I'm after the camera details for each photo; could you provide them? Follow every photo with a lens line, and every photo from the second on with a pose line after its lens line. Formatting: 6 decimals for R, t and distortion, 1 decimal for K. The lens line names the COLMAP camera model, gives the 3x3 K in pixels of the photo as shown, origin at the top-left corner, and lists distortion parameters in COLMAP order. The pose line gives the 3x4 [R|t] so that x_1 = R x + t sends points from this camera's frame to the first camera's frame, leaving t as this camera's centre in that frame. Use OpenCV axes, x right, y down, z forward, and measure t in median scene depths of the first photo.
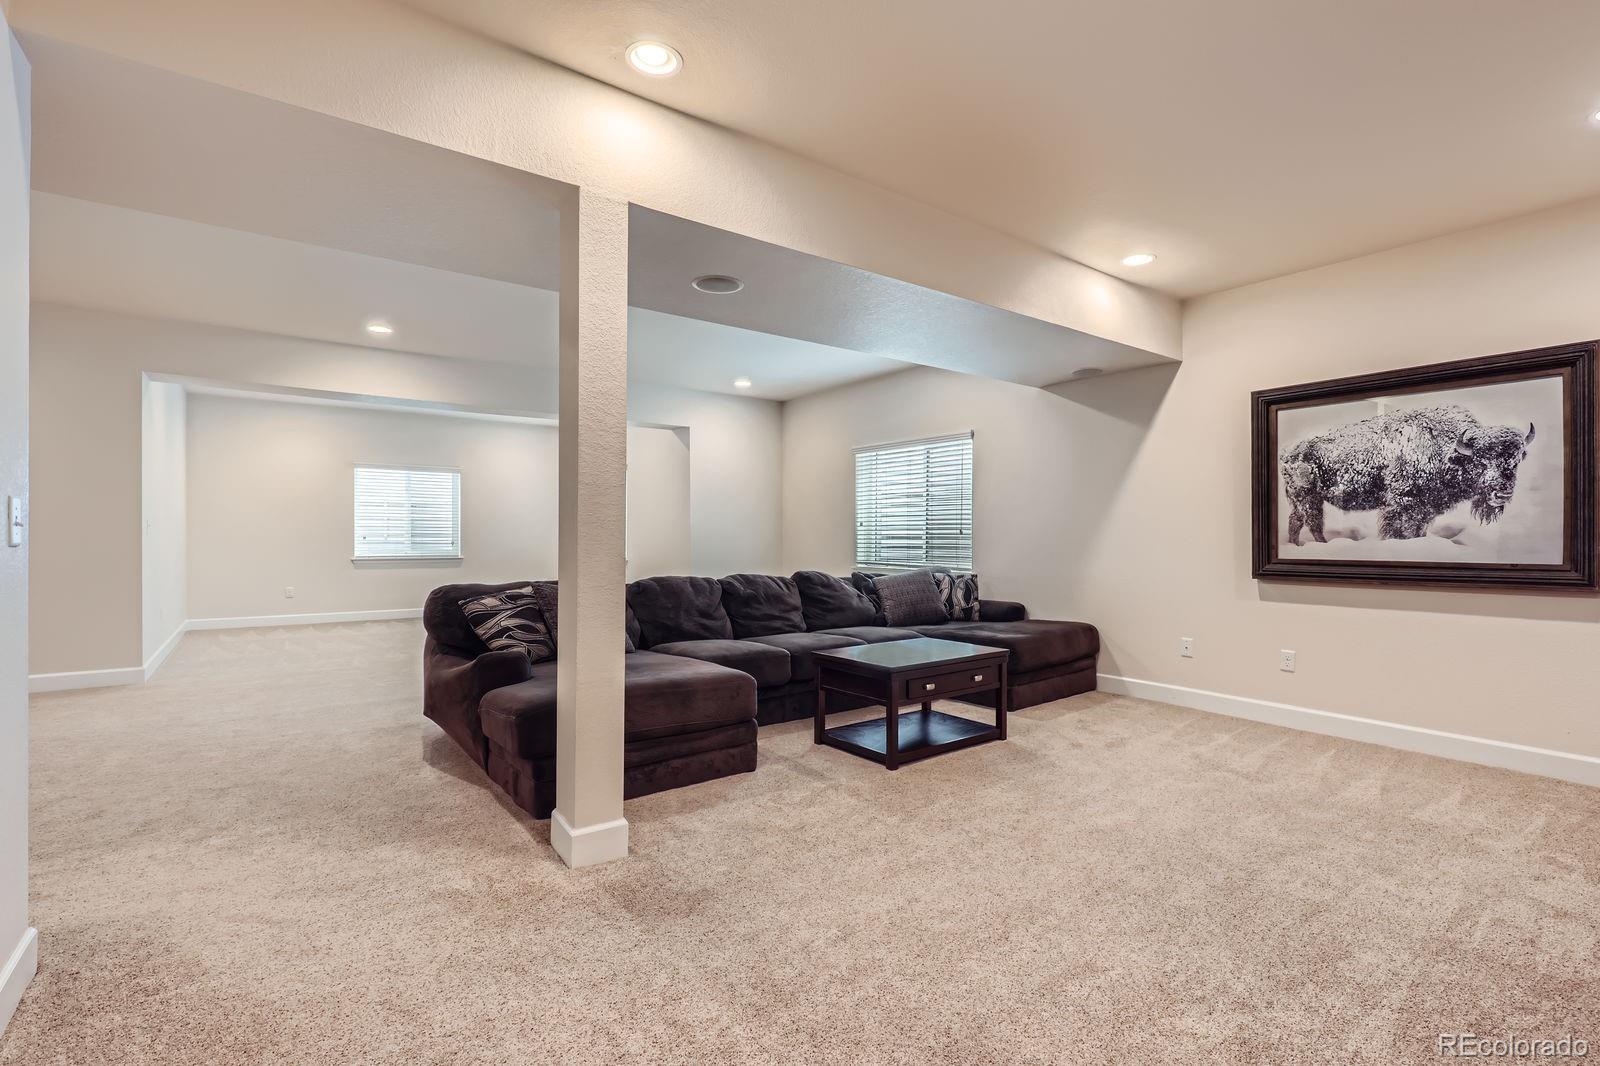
lens RADIAL K [[719.5, 0, 800.0], [0, 719.5, 533.0], [0, 0, 1]] dist [0.002892, 0.000309]
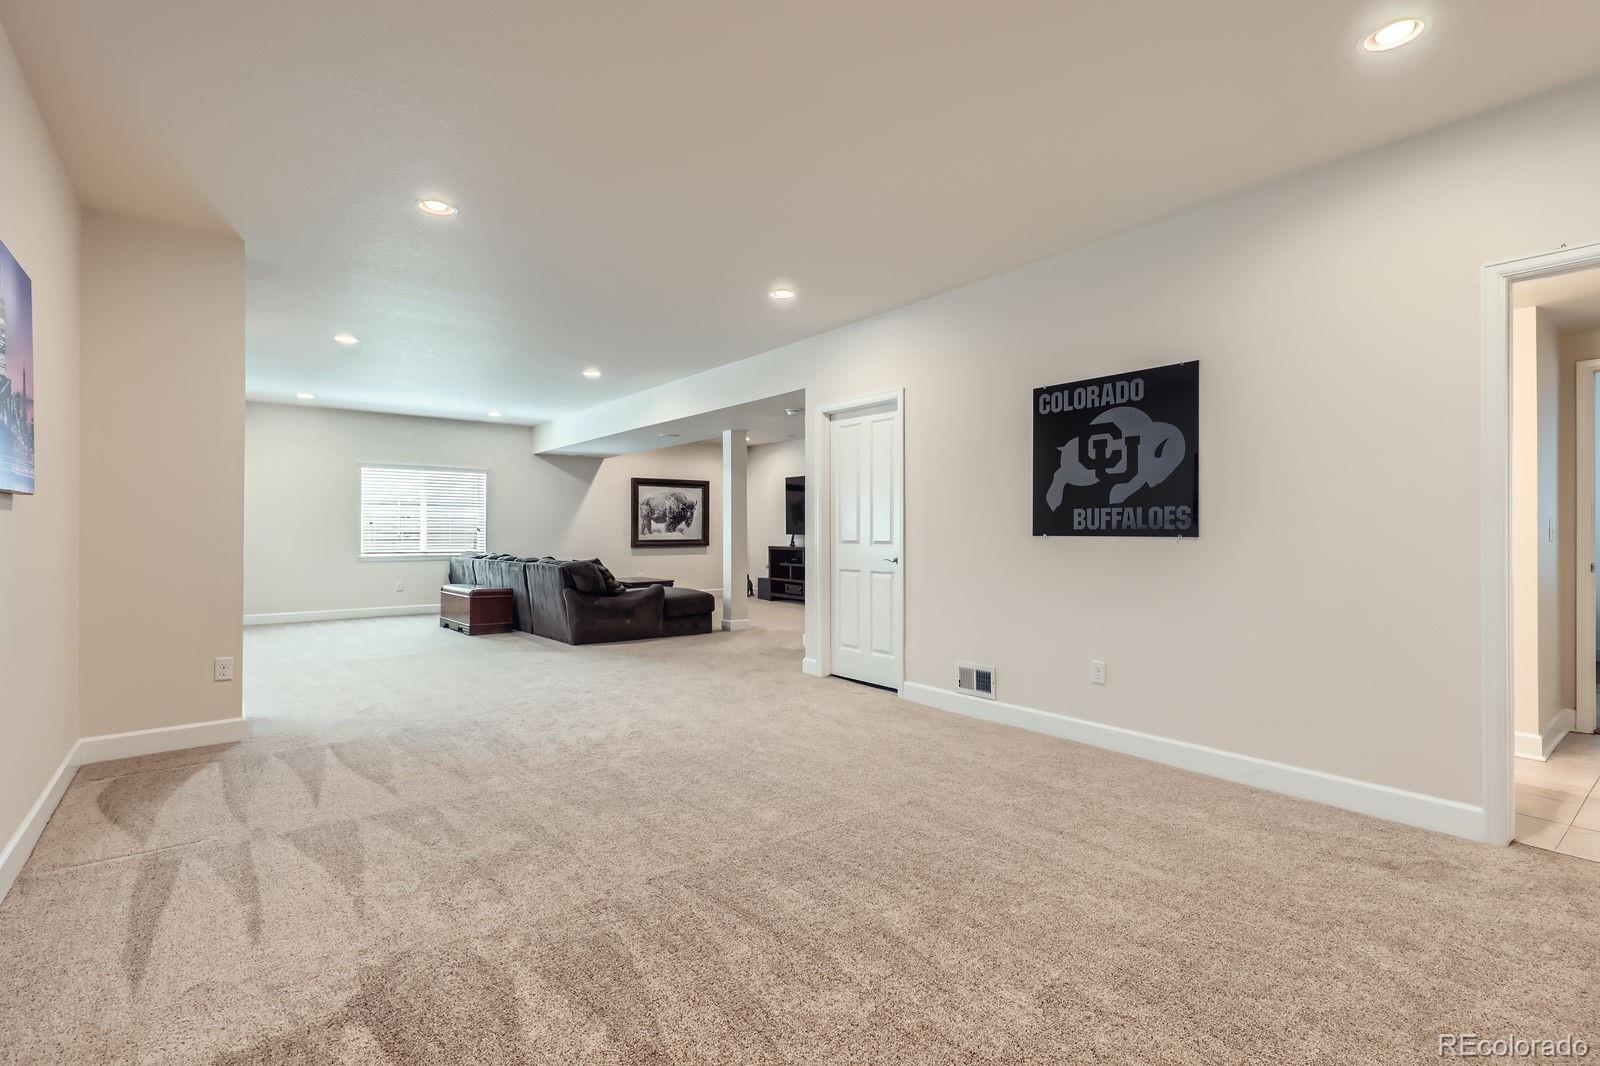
lens RADIAL K [[719.5, 0, 800.0], [0, 719.5, 533.0], [0, 0, 1]] dist [0.002892, 0.000309]
pose [[-0.081539, -0.006422, 0.996650, -2.248165], [0.000094, 0.999979, 0.006451, -0.009412], [-0.996670, 0.000619, -0.081536, 0.654773]]
